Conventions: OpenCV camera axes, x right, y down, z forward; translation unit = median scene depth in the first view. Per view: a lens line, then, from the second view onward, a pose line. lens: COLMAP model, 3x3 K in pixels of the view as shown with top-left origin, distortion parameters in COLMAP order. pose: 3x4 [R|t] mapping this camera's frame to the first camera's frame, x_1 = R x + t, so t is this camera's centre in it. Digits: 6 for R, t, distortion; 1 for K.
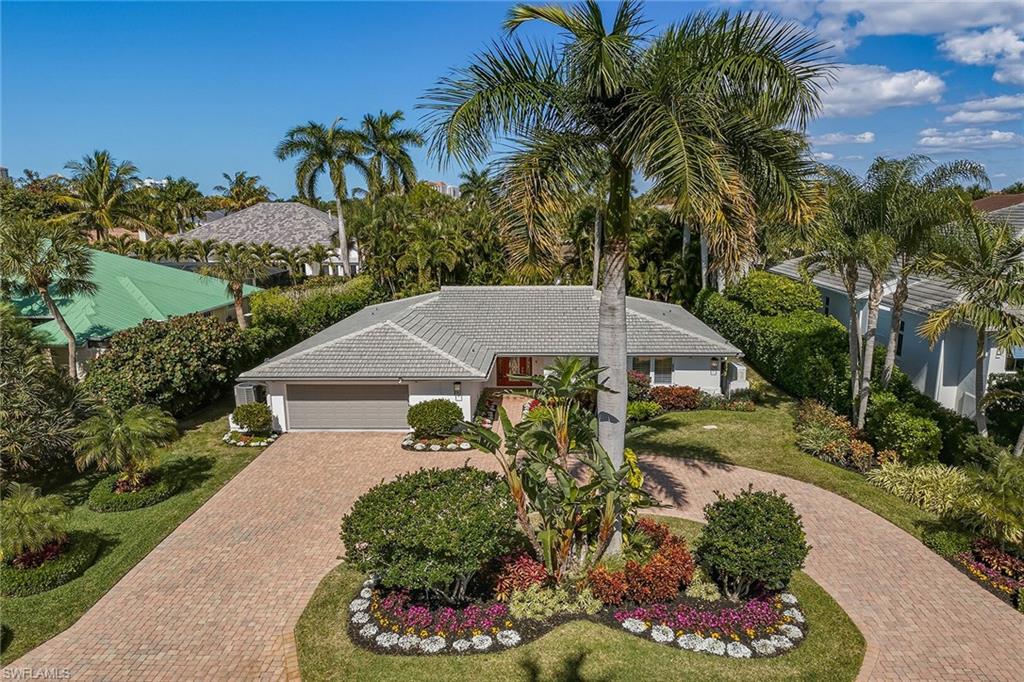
lens RADIAL K [[758.9, 0, 512.0], [0, 758.9, 341.0], [0, 0, 1]] dist [0.025967, 0.000076]
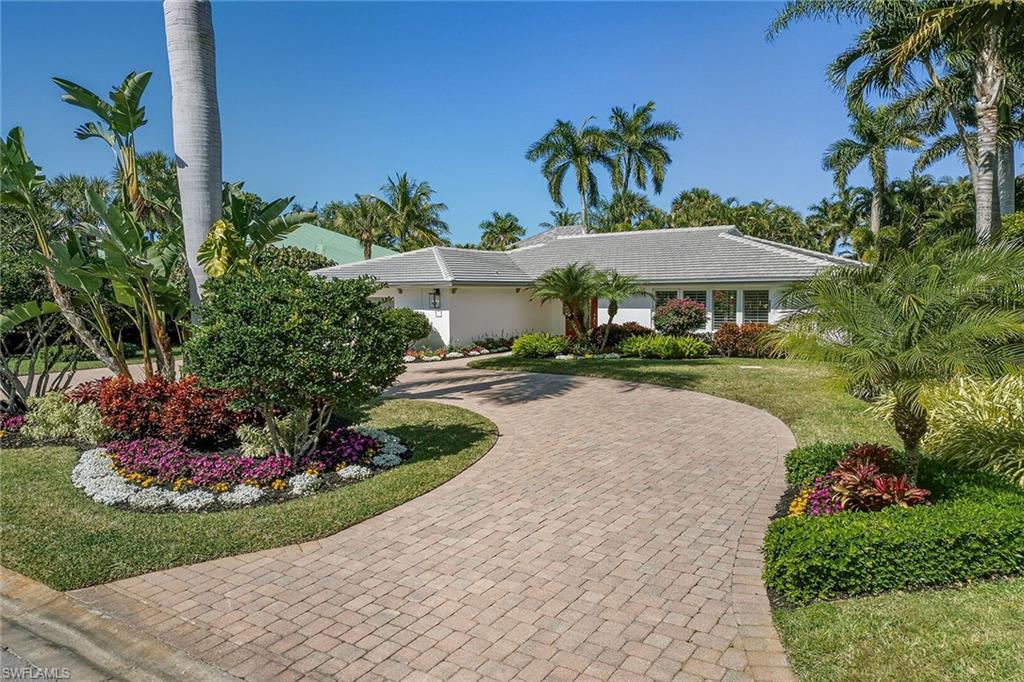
lens RADIAL K [[758.9, 0, 512.0], [0, 758.9, 341.0], [0, 0, 1]] dist [0.025967, 0.000076]
pose [[0.833693, 0.040202, -0.550763, 0.231067], [-0.111213, 0.989135, -0.096143, 0.090660], [0.540913, 0.141406, 0.829106, 0.196414]]
